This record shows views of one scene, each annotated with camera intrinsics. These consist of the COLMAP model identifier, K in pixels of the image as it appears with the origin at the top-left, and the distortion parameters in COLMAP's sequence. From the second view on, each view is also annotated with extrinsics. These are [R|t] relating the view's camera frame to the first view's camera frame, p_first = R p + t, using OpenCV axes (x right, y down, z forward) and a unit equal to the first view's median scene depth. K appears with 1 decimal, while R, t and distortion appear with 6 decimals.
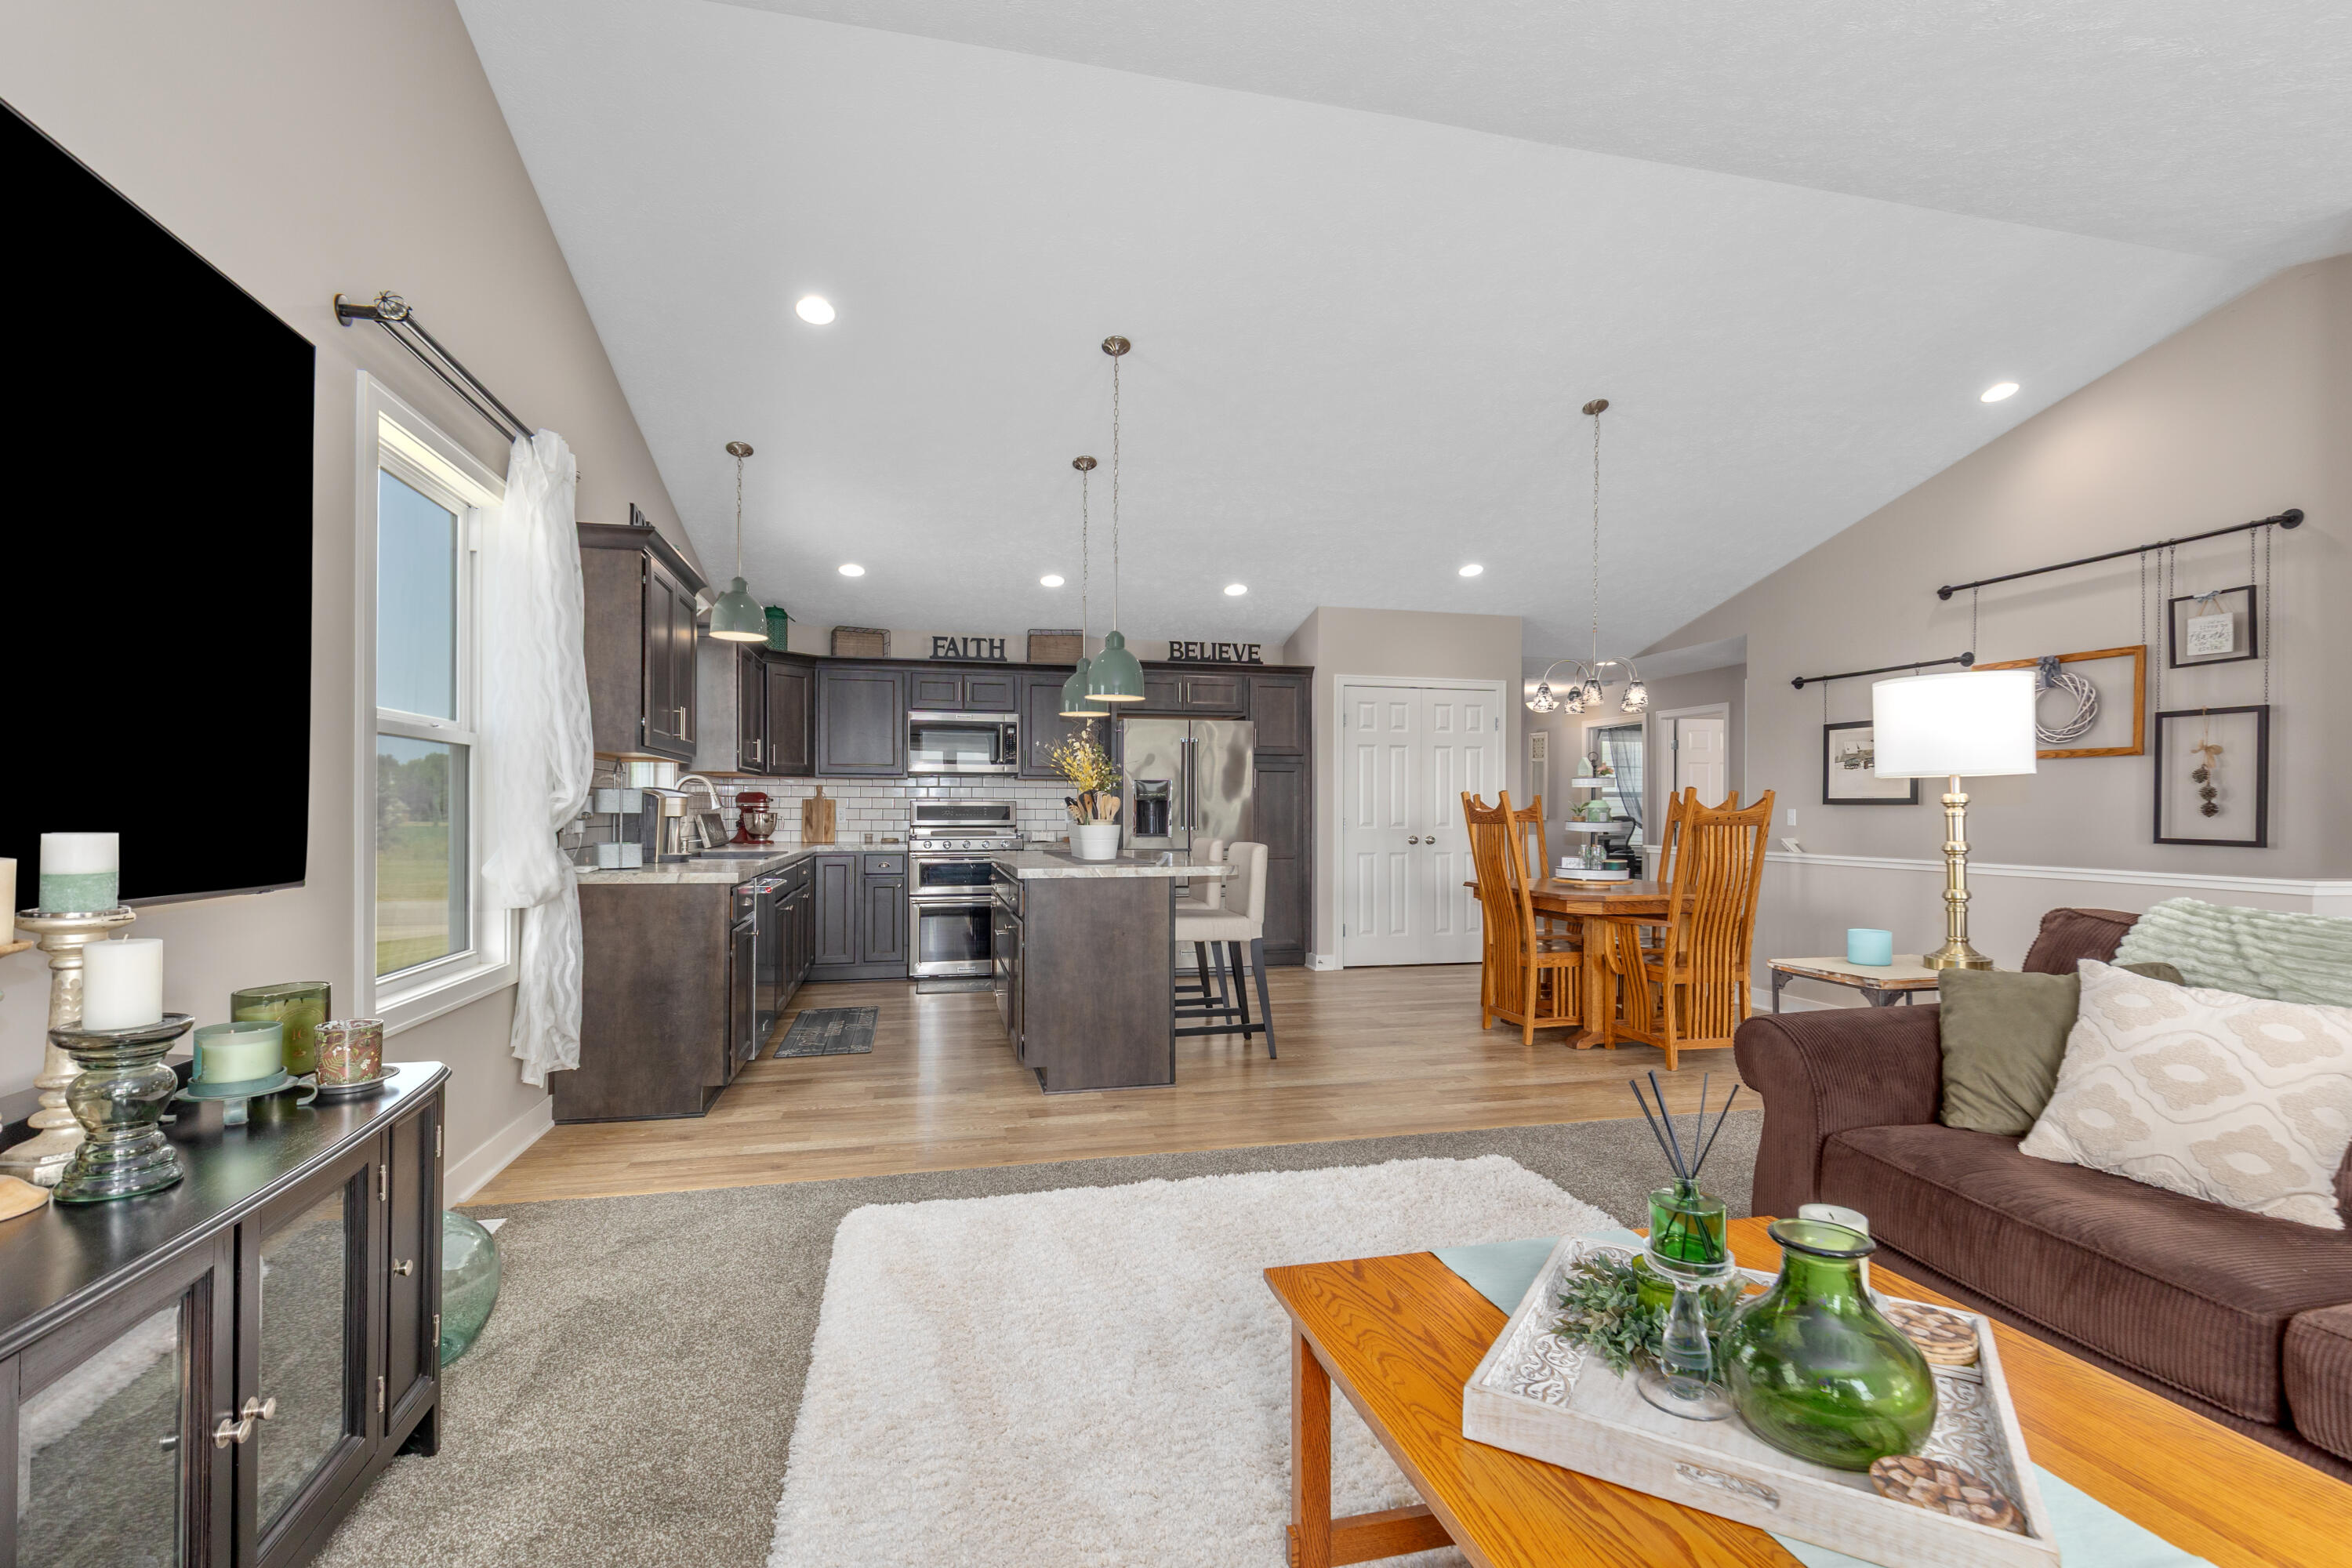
lens RADIAL K [[1070.9, 0, 1173.9], [0, 1070.9, 807.3], [0, 0, 1]] dist [0.009396, -0.001259]
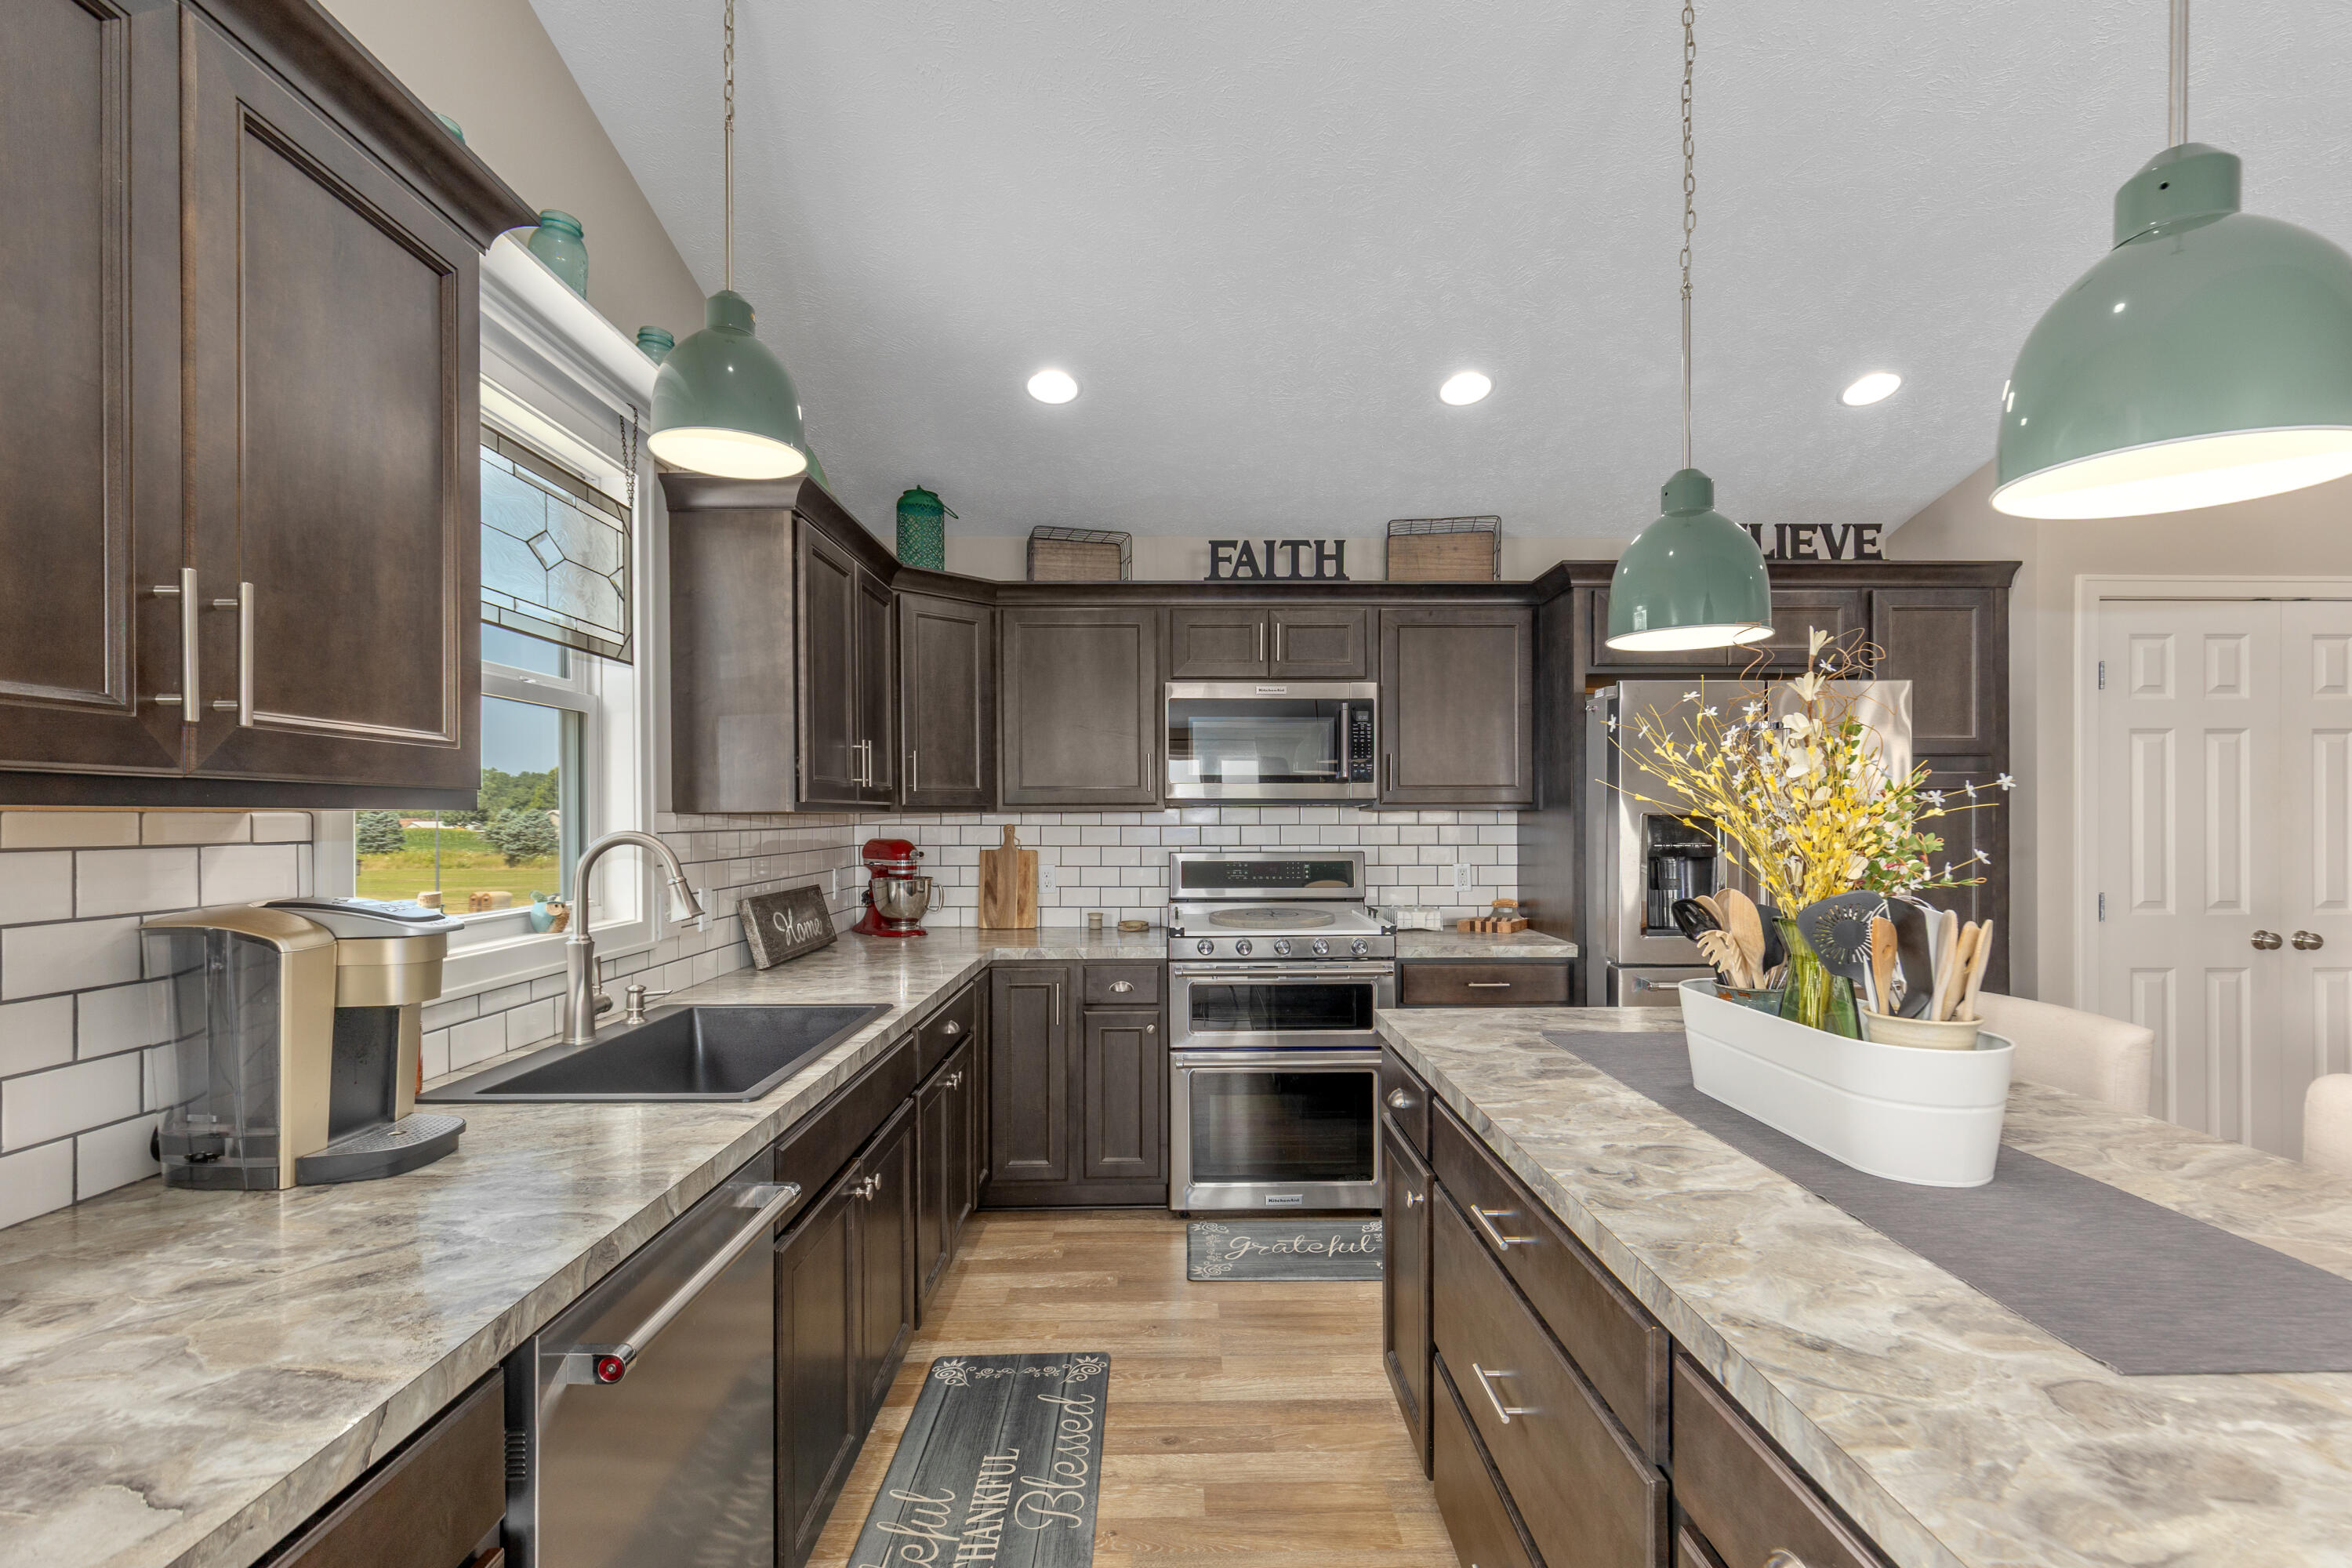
lens RADIAL K [[1070.9, 0, 1193.3], [0, 1070.9, 823.1], [0, 0, 1]] dist [0.009396, -0.001259]
pose [[0.978736, -0.004909, -0.205065, -0.126650], [0.006183, 0.999965, 0.005569, -0.023930], [0.205030, -0.006718, 0.978733, 0.486607]]
